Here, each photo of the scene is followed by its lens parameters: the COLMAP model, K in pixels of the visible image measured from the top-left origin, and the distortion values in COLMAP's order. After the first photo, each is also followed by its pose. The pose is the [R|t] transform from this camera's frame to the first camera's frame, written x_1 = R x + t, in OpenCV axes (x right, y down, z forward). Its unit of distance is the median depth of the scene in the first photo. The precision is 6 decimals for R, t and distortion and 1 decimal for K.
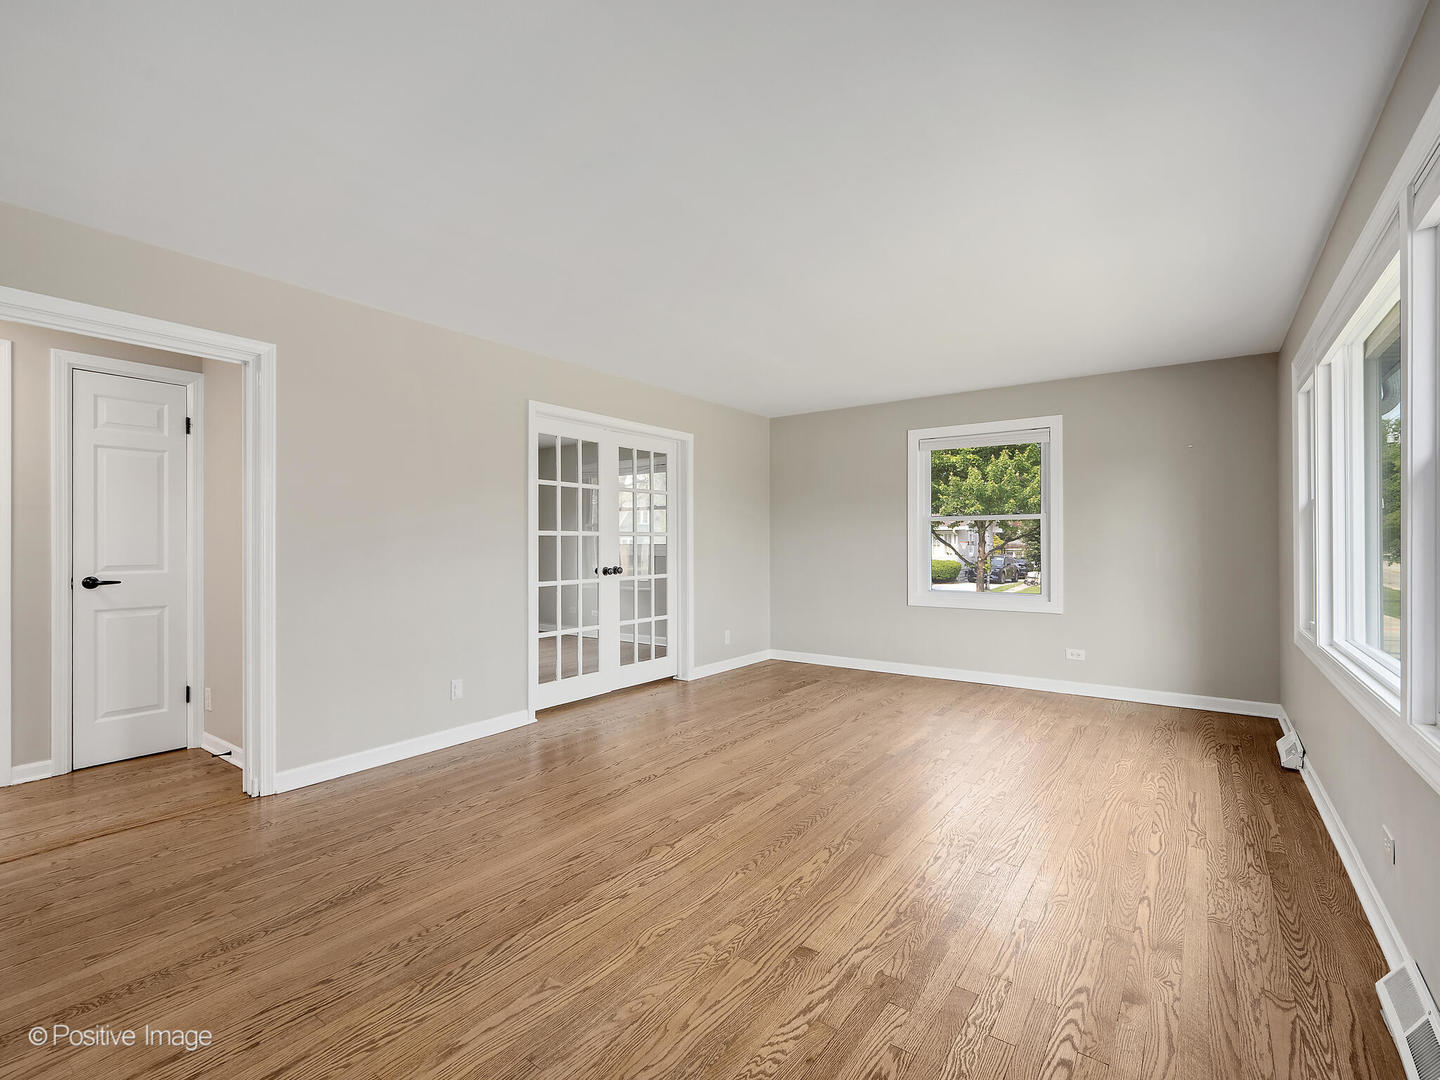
lens RADIAL K [[657.4, 0, 720.5], [0, 657.4, 541.4], [0, 0, 1]] dist [-0.003006, 0.000856]
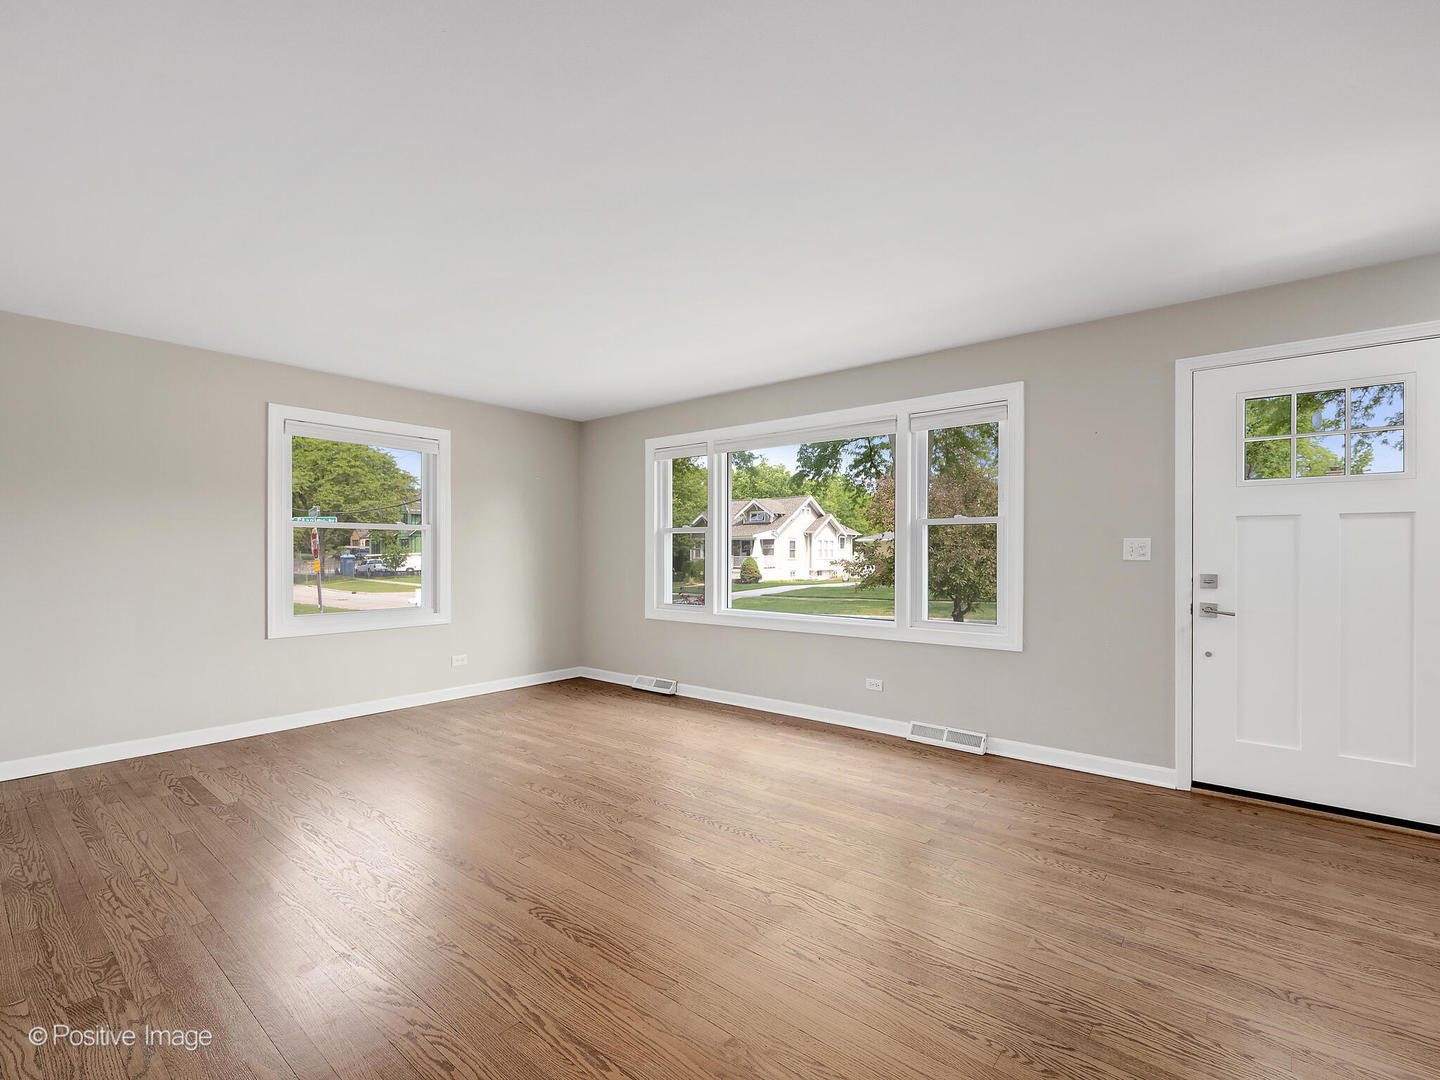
lens RADIAL K [[657.4, 0, 731.0], [0, 657.4, 546.9], [0, 0, 1]] dist [-0.003006, 0.000856]
pose [[0.062021, 0.011511, 0.998008, -1.014763], [-0.002252, 0.999933, -0.011393, 0.000488], [-0.998072, -0.001541, 0.062042, 1.033006]]
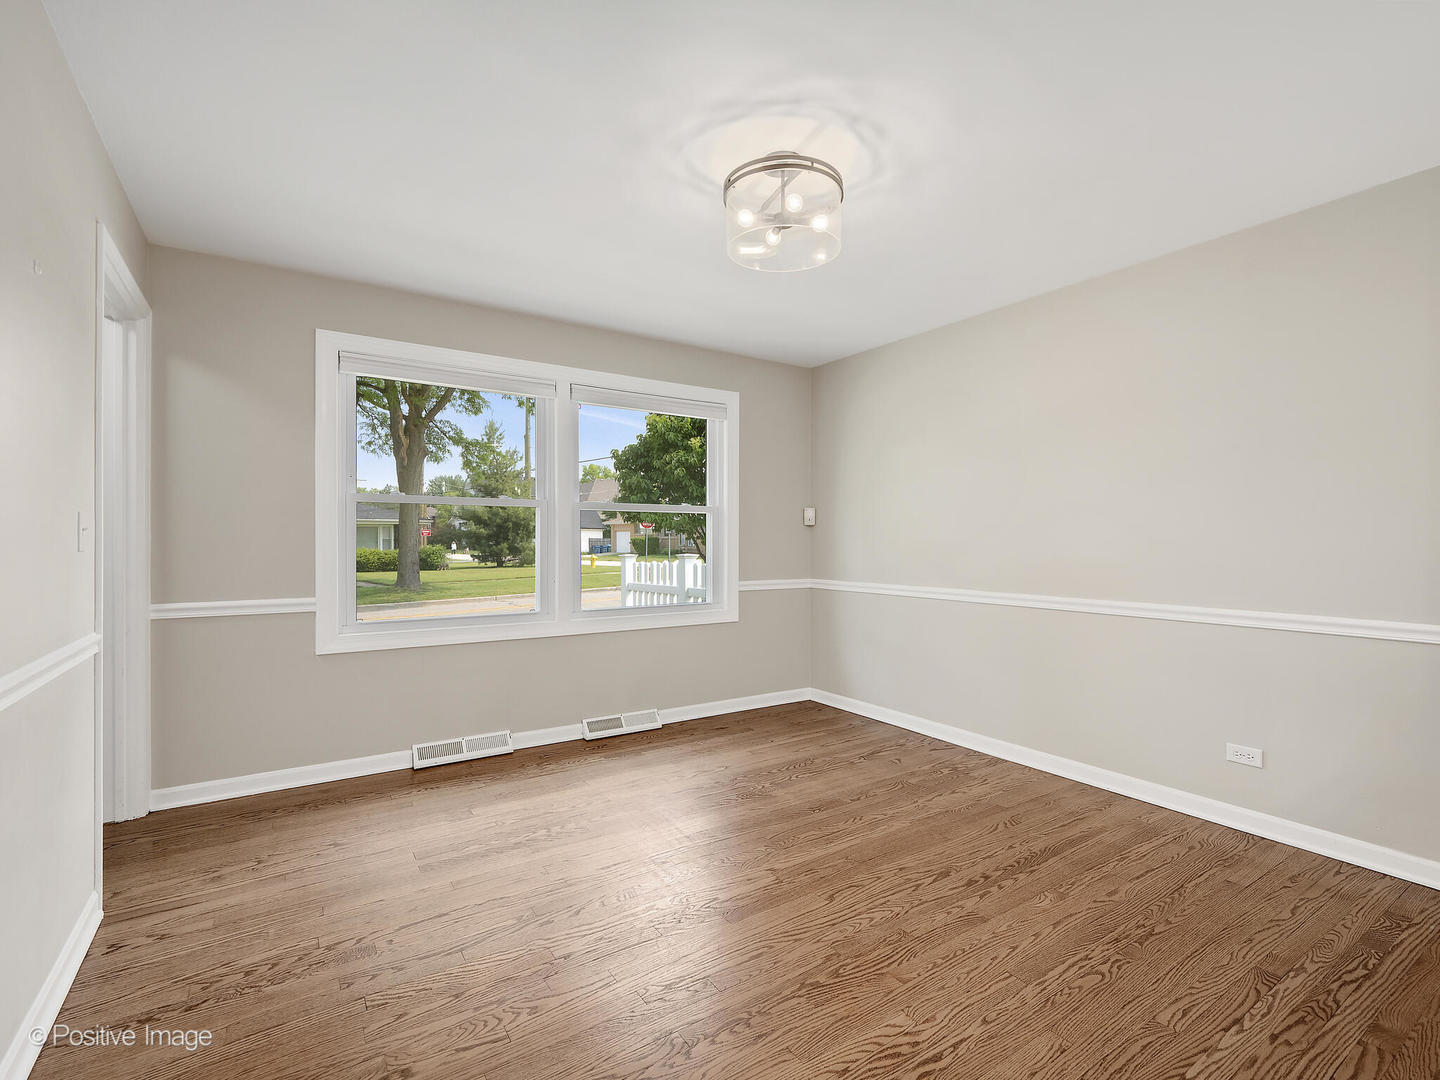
lens RADIAL K [[657.4, 0, 724.4], [0, 657.4, 552.9], [0, 0, 1]] dist [-0.003006, 0.000856]
pose [[-0.939974, -0.004251, 0.341220, -0.036355], [0.001183, 0.999876, 0.015716, 0.006861], [-0.341244, 0.015177, -0.939852, 2.168288]]
